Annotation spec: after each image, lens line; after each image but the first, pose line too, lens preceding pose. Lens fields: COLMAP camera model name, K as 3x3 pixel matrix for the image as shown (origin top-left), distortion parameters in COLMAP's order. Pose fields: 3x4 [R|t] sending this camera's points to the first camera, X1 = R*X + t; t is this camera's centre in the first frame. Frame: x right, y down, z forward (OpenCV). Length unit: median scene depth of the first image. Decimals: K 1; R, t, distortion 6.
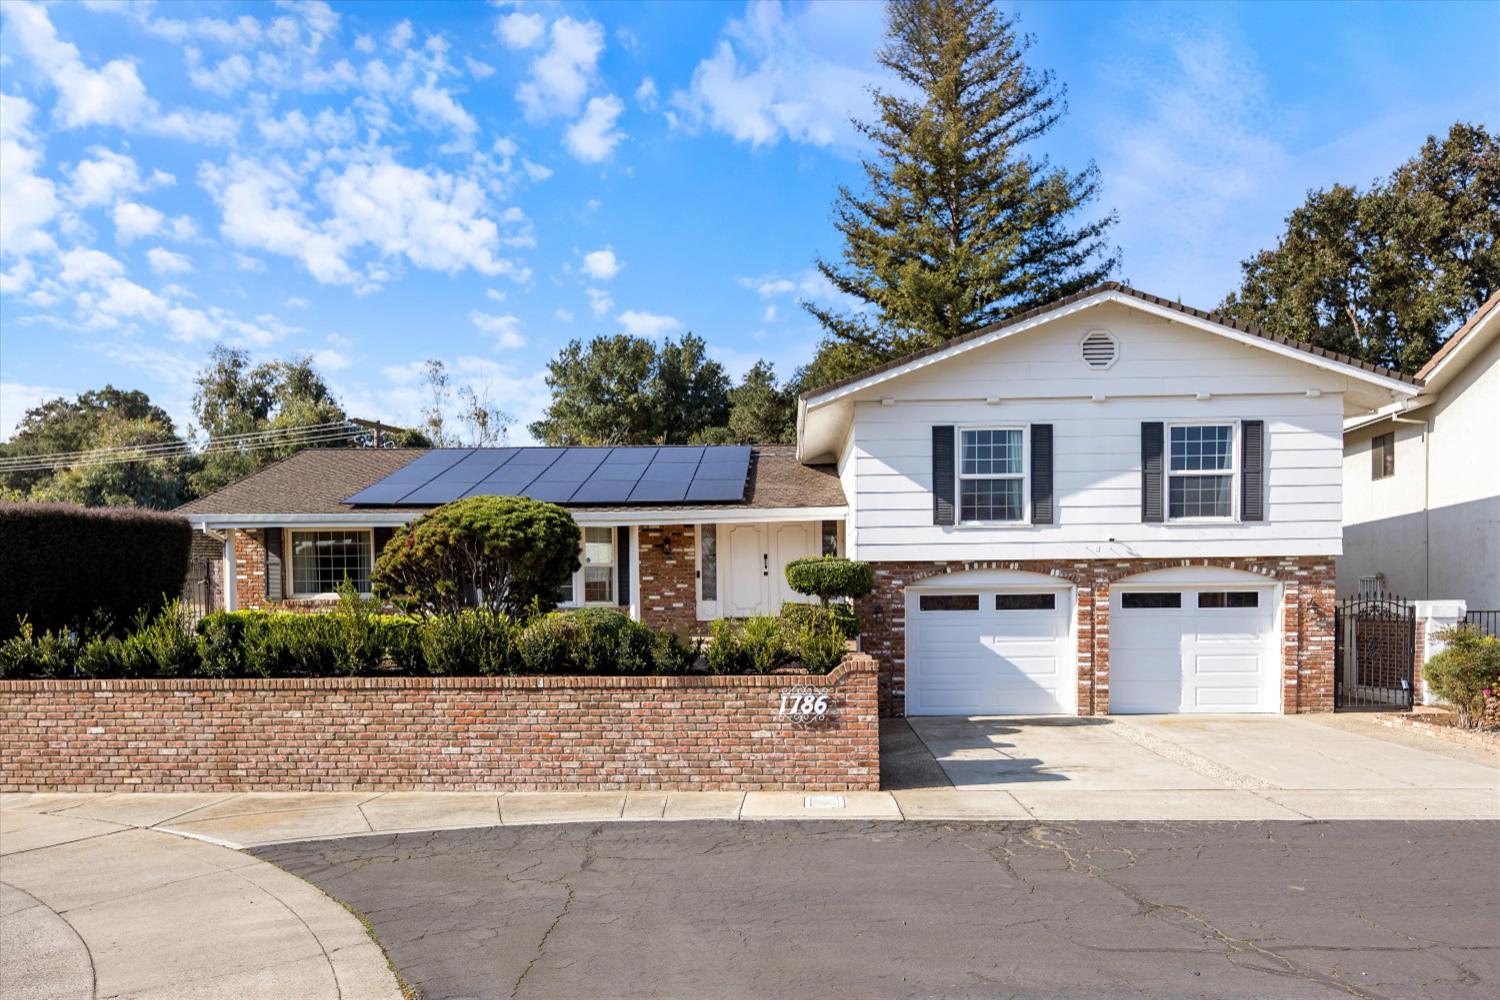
lens RADIAL K [[1077.3, 0, 749.9], [0, 1077.3, 651.4], [0, 0, 1]] dist [0.001040, -0.000569]
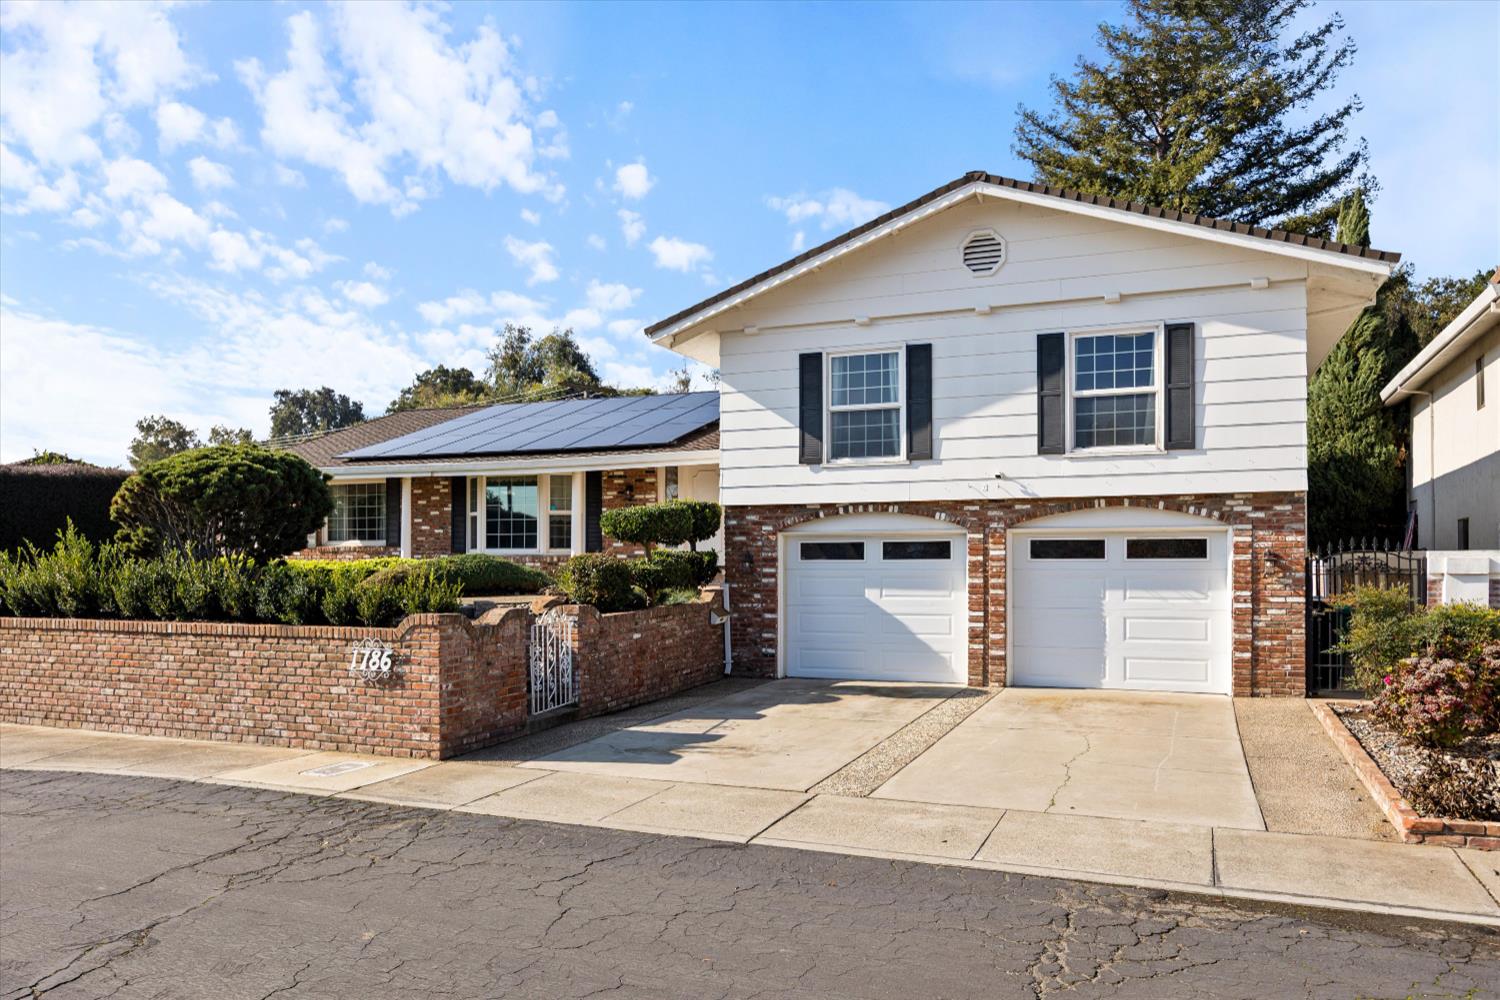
lens RADIAL K [[1049.8, 0, 747.1], [0, 1049.8, 558.5], [0, 0, 1]] dist [-0.004420, 0.003707]
pose [[0.942079, 0.005994, -0.335337, 0.419785], [-0.018959, 0.999193, -0.035403, -0.007492], [0.334854, 0.039710, 0.941433, 0.169276]]
